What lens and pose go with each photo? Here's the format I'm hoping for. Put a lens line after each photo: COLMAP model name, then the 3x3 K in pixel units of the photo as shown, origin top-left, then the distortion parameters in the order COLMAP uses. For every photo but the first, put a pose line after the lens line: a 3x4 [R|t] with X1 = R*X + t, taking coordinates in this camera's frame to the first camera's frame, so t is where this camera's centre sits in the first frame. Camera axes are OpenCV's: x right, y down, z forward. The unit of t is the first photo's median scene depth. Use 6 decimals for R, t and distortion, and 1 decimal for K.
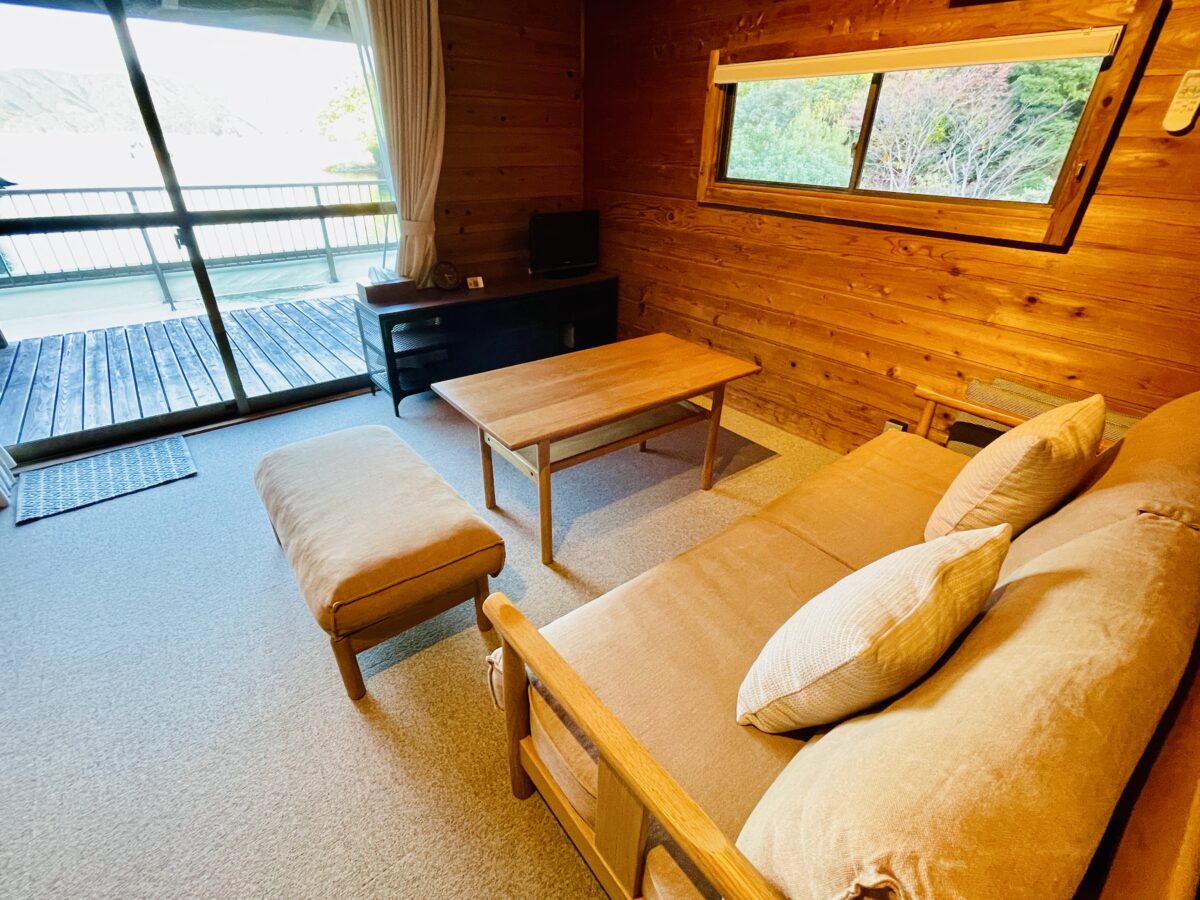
lens RADIAL K [[558.0, 0, 599.0], [0, 558.0, 453.5], [0, 0, 1]] dist [-0.004722, 0.003863]
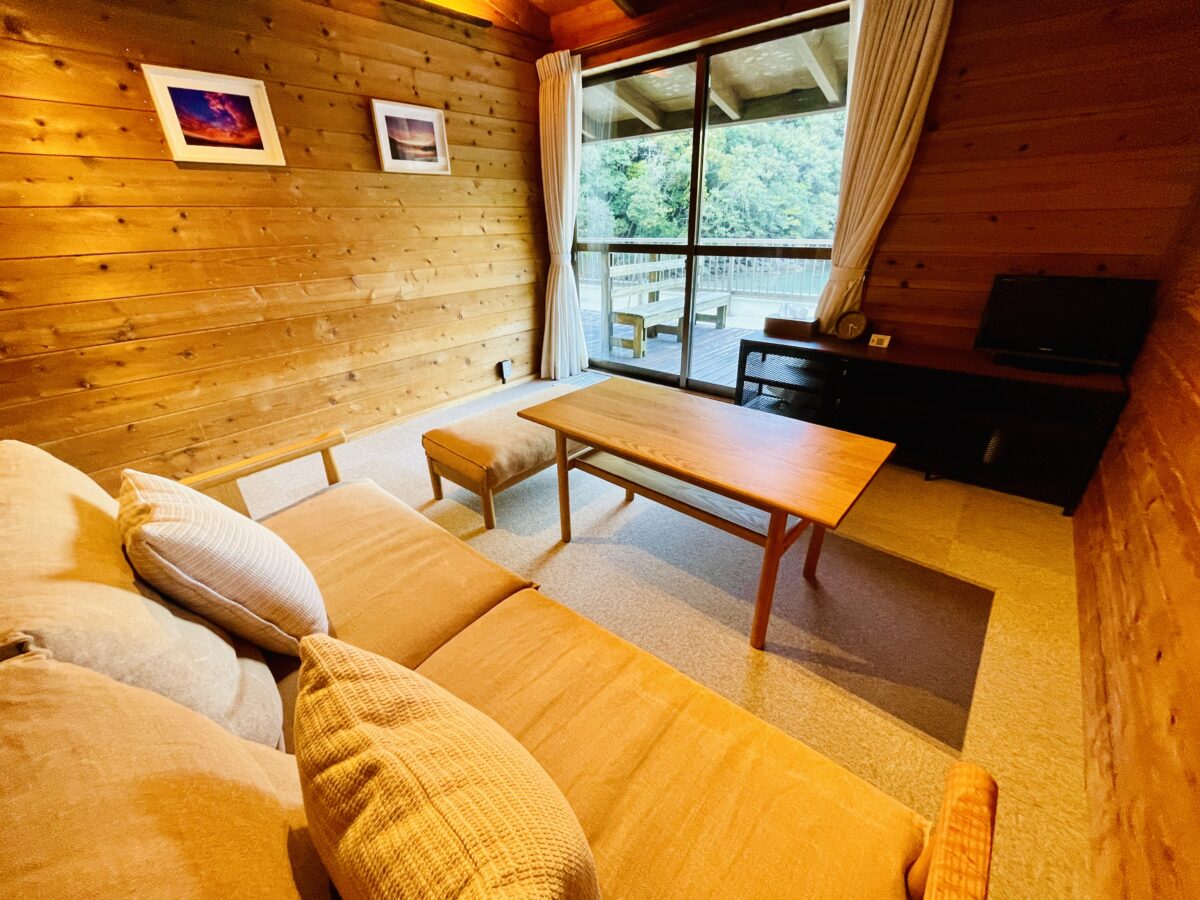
lens RADIAL K [[489.8, 0, 598.2], [0, 489.8, 451.5], [0, 0, 1]] dist [0.002620, 0.000182]
pose [[0.188372, 0.402057, -0.896028, 0.511748], [-0.462071, 0.841354, 0.280383, -0.186255], [0.866606, 0.361212, 0.344266, 0.446132]]
